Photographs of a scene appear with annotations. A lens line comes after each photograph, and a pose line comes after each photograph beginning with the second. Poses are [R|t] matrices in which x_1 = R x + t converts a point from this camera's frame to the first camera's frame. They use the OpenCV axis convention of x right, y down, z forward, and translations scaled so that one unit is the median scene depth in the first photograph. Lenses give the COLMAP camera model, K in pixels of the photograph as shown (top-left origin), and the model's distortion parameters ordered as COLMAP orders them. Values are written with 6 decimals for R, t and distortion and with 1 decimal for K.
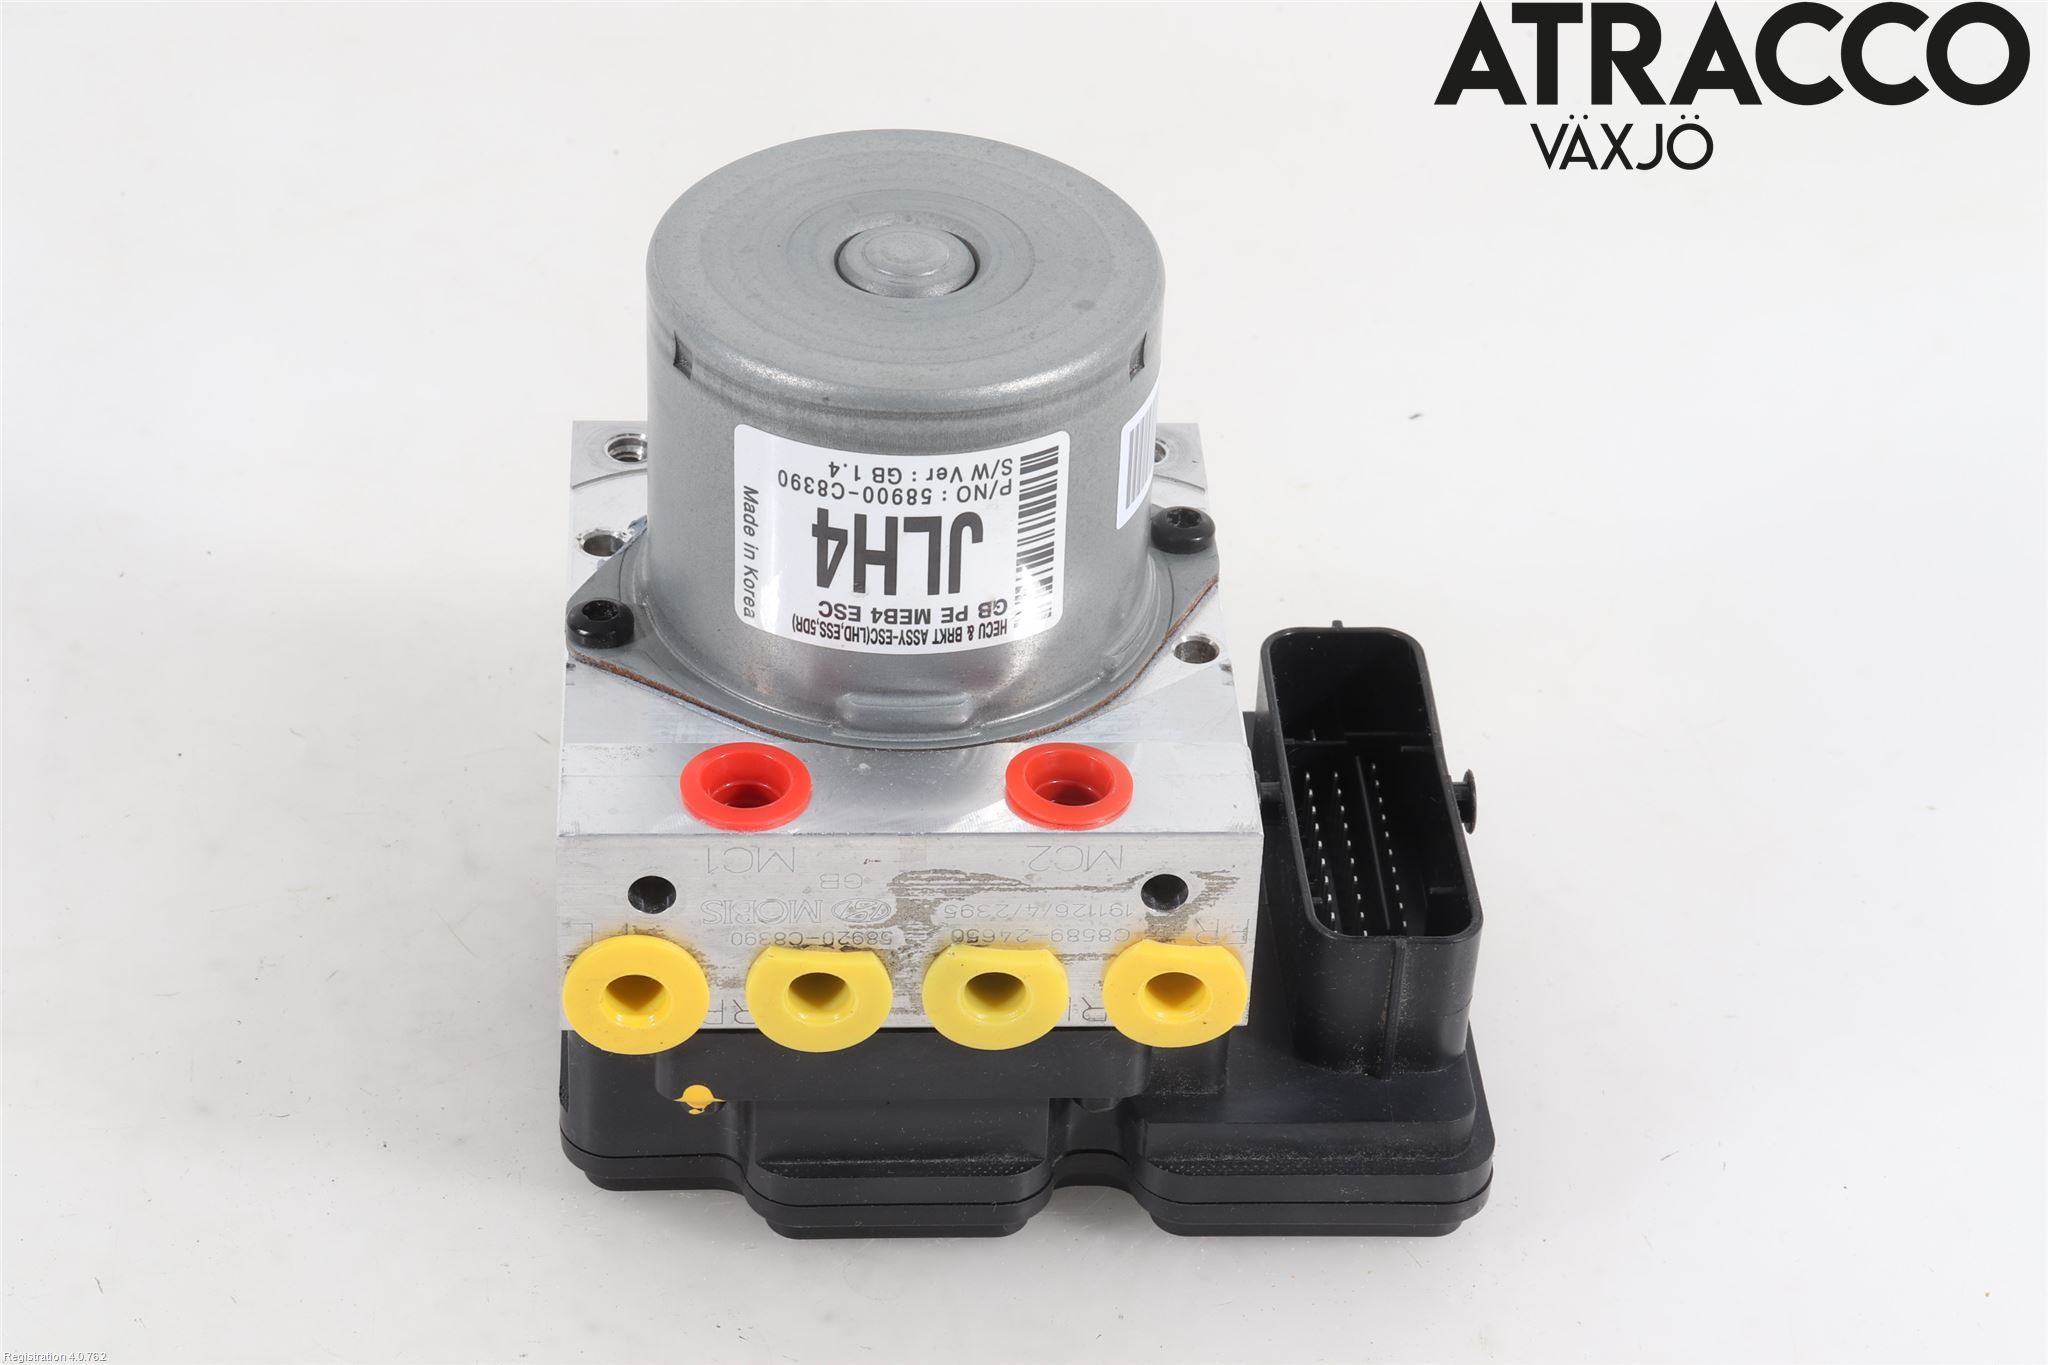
lens RADIAL K [[4695.2, 0, 1024.0], [0, 4695.2, 682.5], [0, 0, 1]] dist [0.075755, 0.823648]
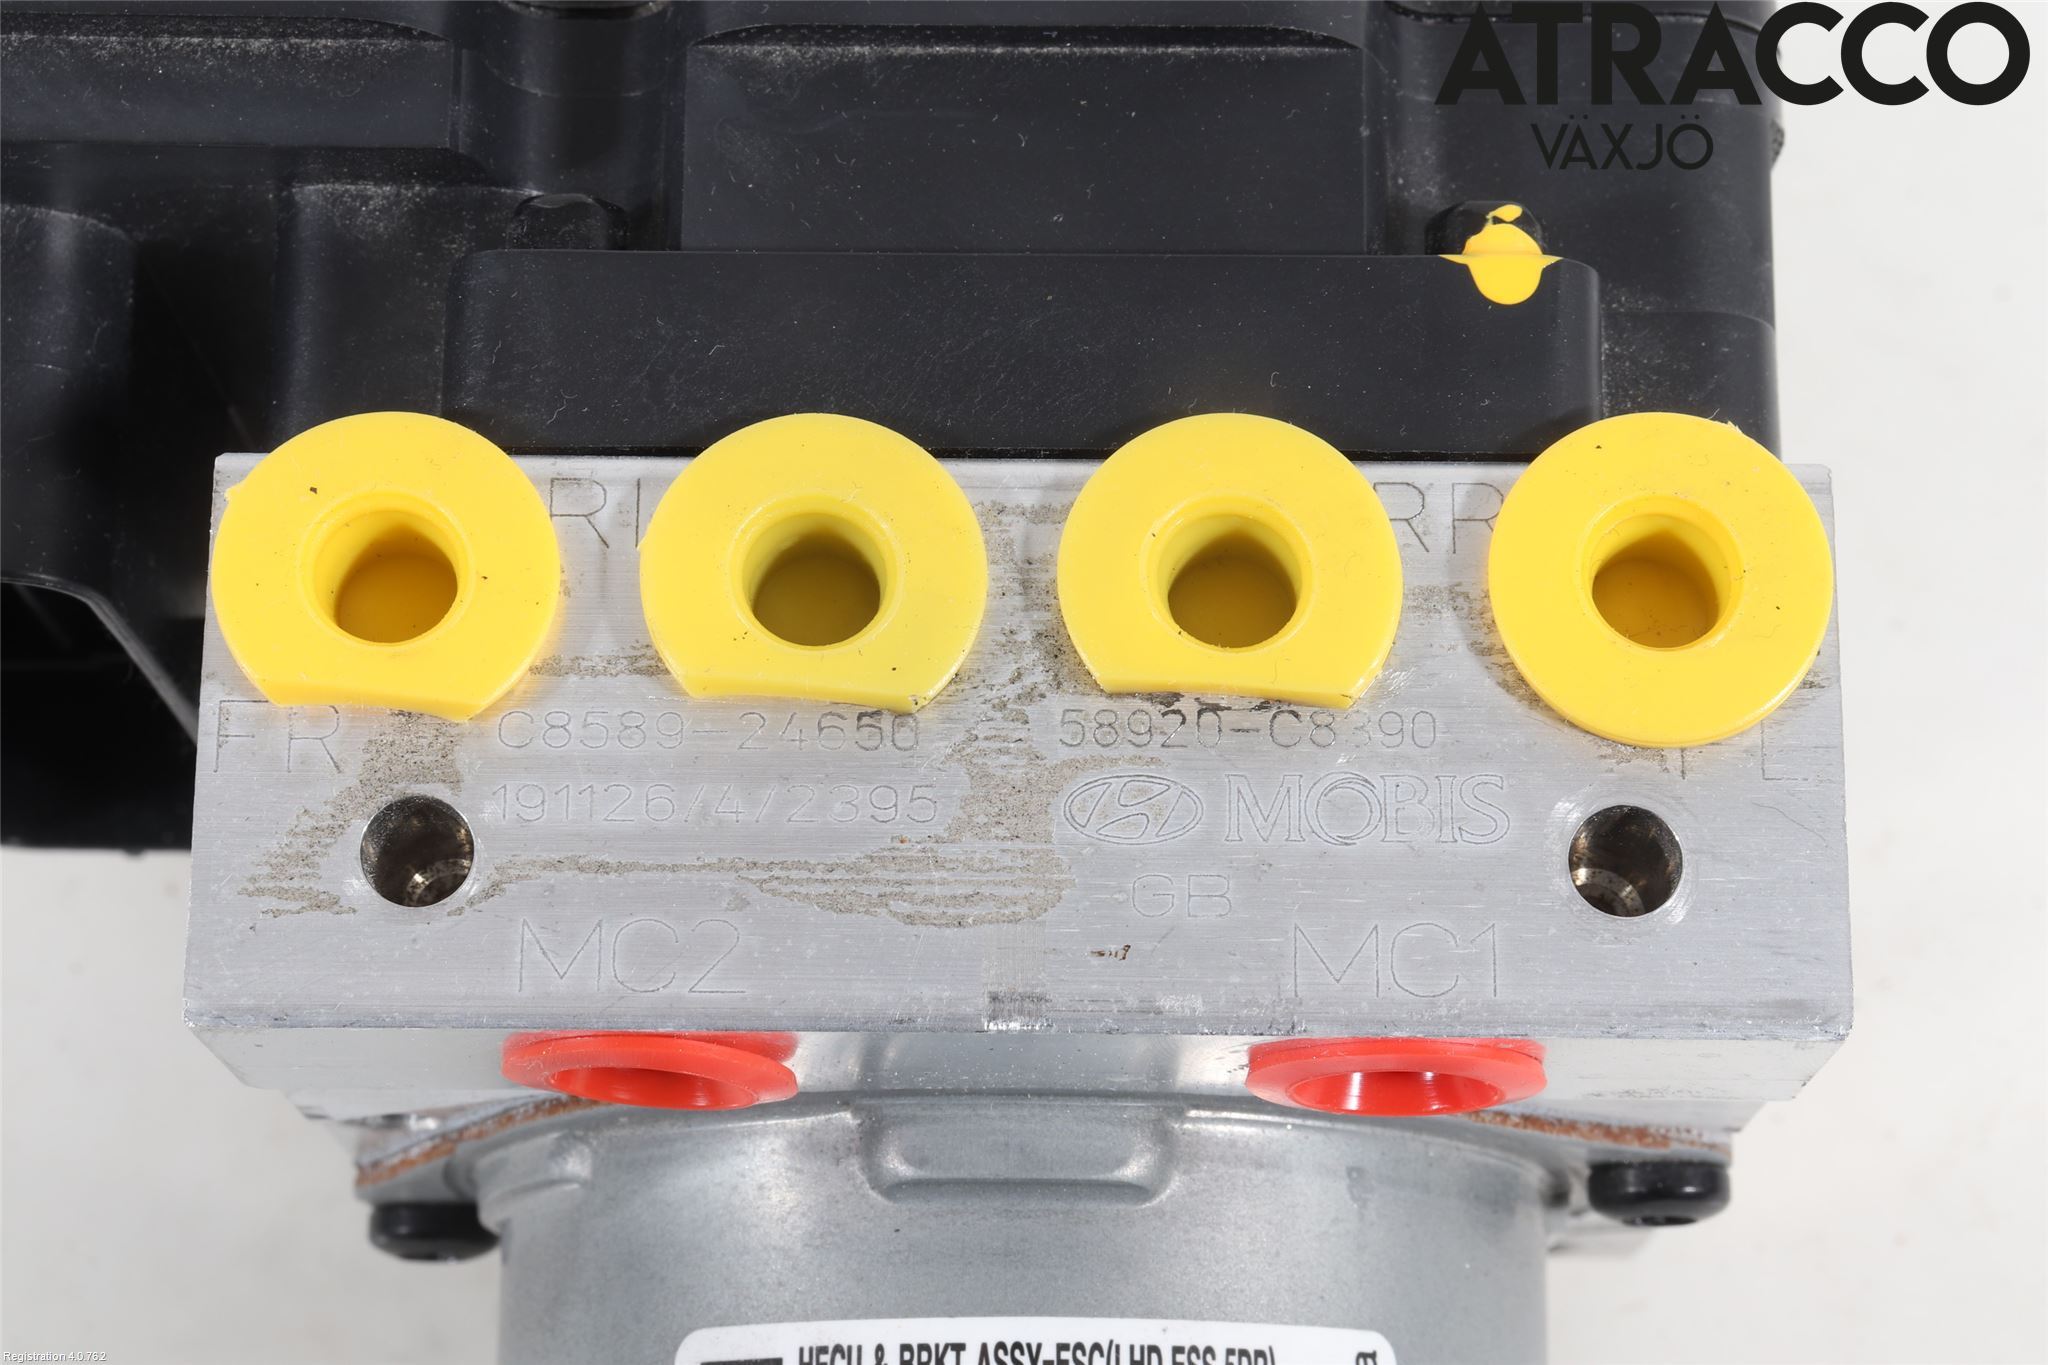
lens RADIAL K [[4695.2, 0, 1024.0], [0, 4695.2, 682.5], [0, 0, 1]] dist [0.075755, 0.823648]
pose [[-0.998359, 0.016277, -0.054895, -0.001553], [0.003816, -0.937695, -0.347439, 0.207319], [-0.057130, -0.347078, 0.936094, 0.606920]]
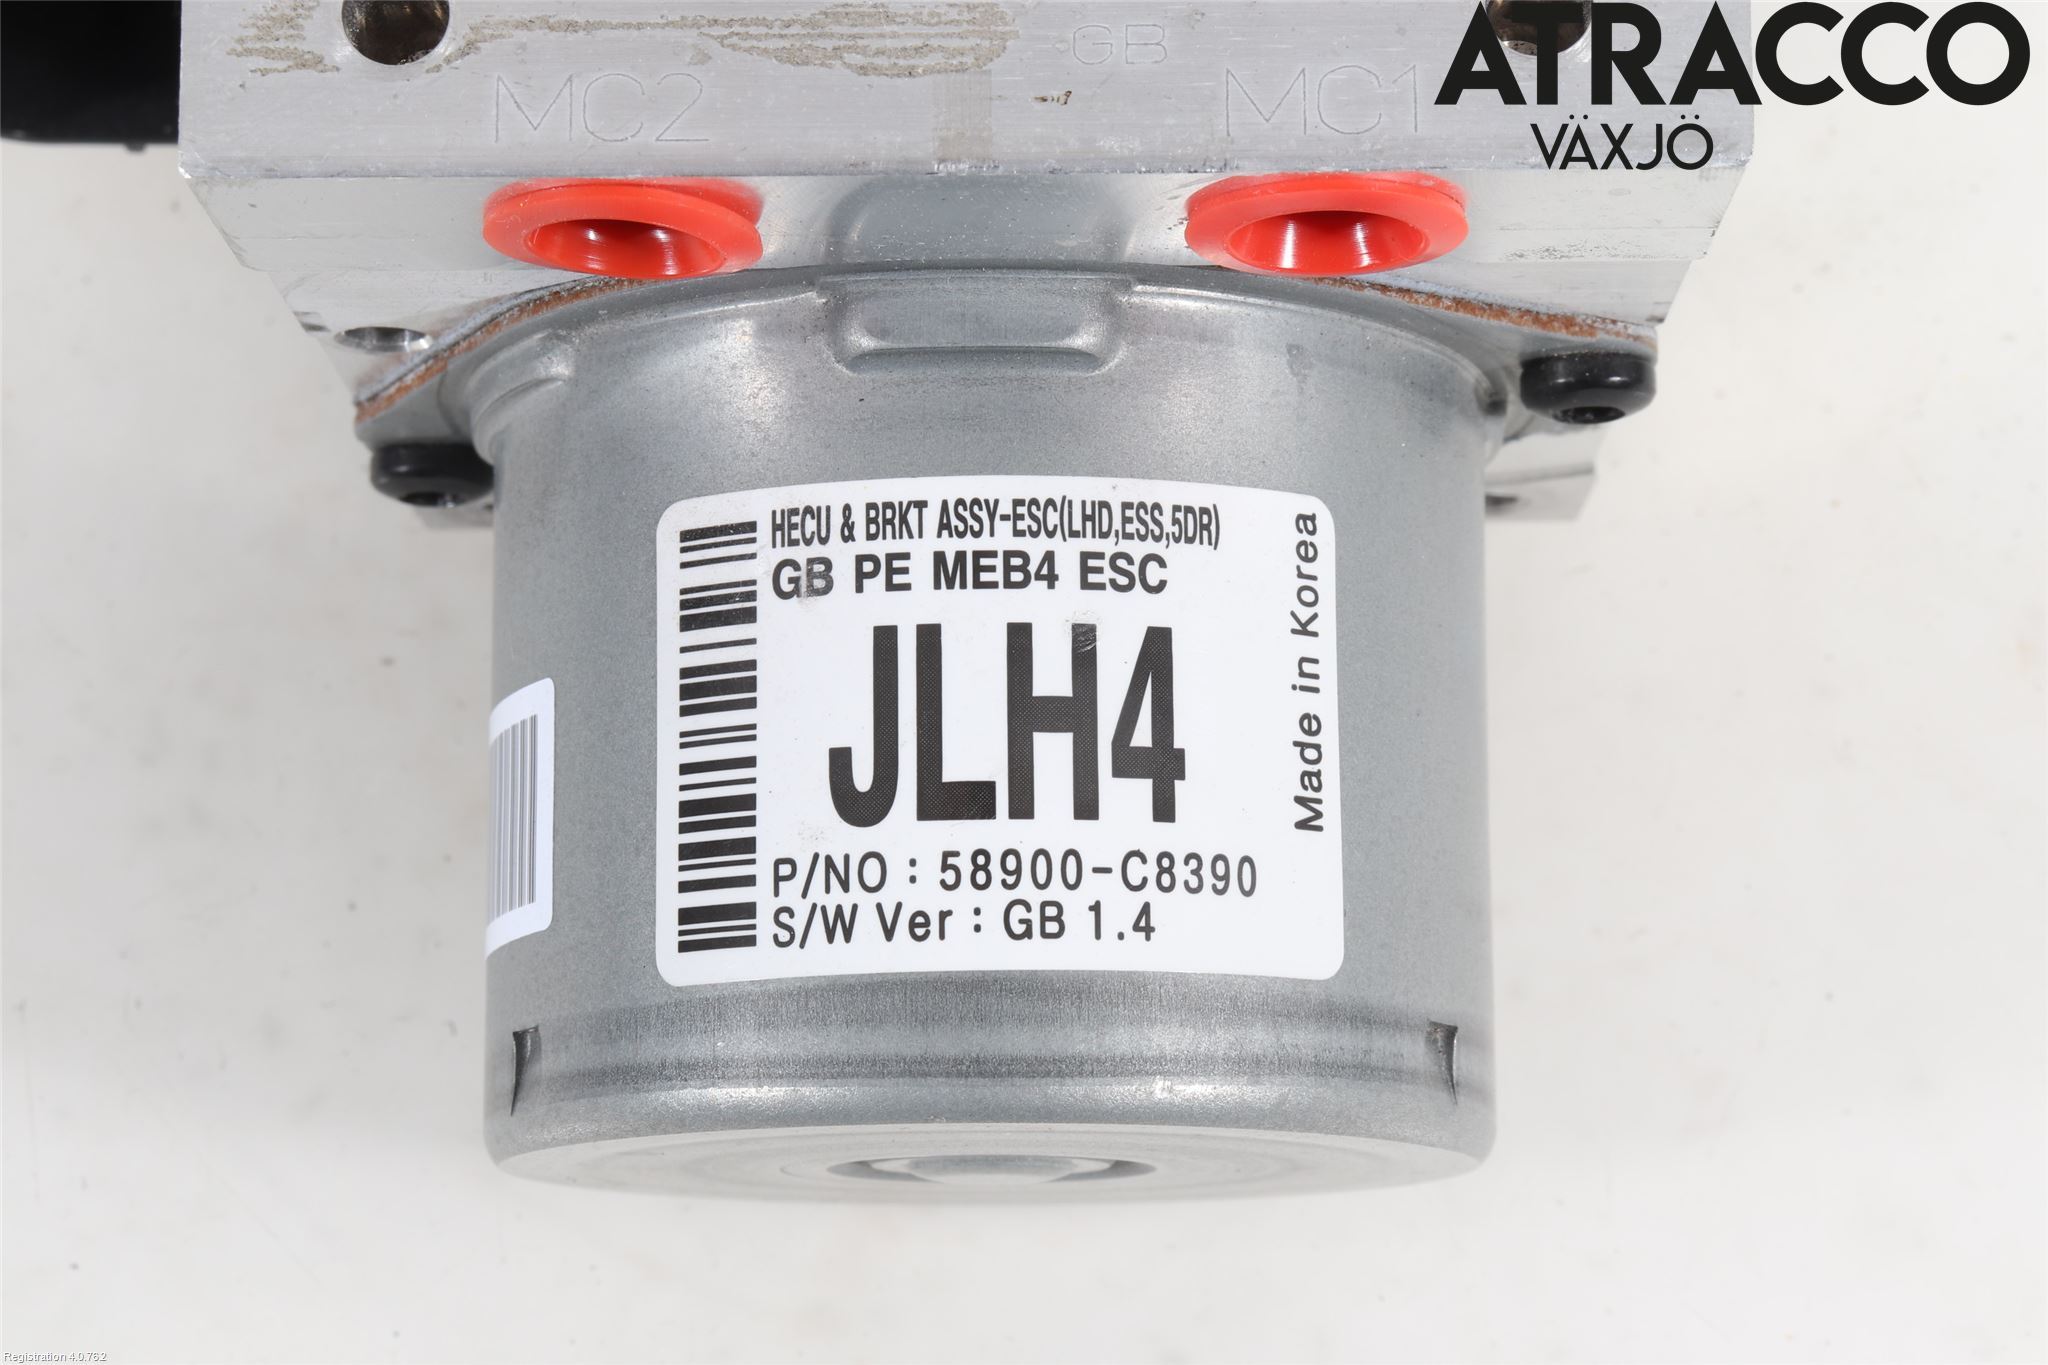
lens RADIAL K [[4695.2, 0, 1024.0], [0, 4695.2, 682.5], [0, 0, 1]] dist [0.075755, 0.823648]
pose [[-0.998227, 0.035210, -0.047998, -0.005863], [-0.011396, -0.904432, -0.426466, 0.178845], [-0.058427, -0.425163, 0.903229, 0.566007]]
